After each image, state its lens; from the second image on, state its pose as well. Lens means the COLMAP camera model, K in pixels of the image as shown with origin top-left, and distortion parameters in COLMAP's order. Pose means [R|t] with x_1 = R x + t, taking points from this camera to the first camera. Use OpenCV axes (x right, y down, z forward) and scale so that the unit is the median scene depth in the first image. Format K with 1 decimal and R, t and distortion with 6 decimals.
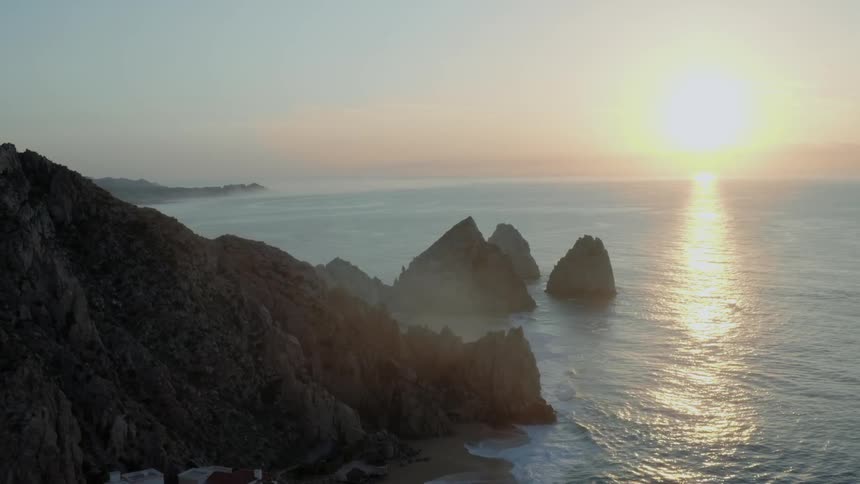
lens RADIAL K [[982.4, 0, 431.2], [0, 982.4, 246.2], [0, 0, 1]] dist [-0.183329, 0.000000]
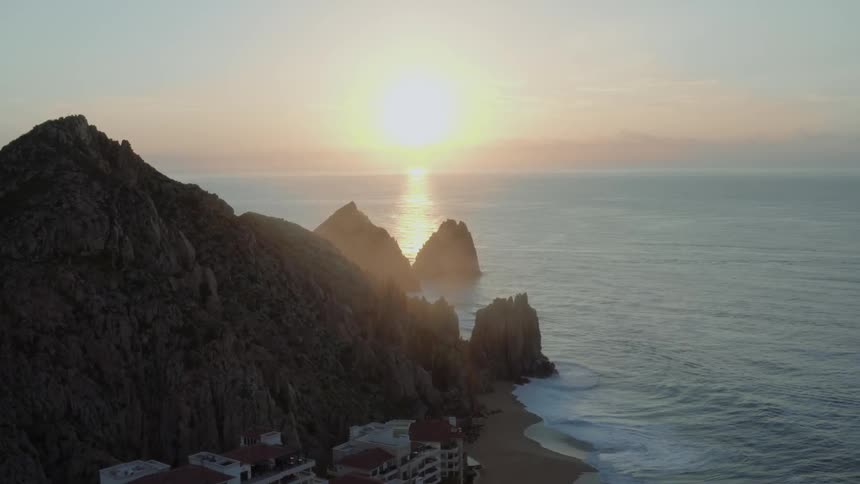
lens RADIAL K [[982.4, 0, 429.9], [0, 982.4, 240.6], [0, 0, 1]] dist [-0.183329, 0.000000]
pose [[0.954941, -0.015948, 0.296367, -0.379552], [0.016427, 0.999865, 0.000873, 0.022633], [-0.296341, 0.004035, 0.955074, -0.030304]]
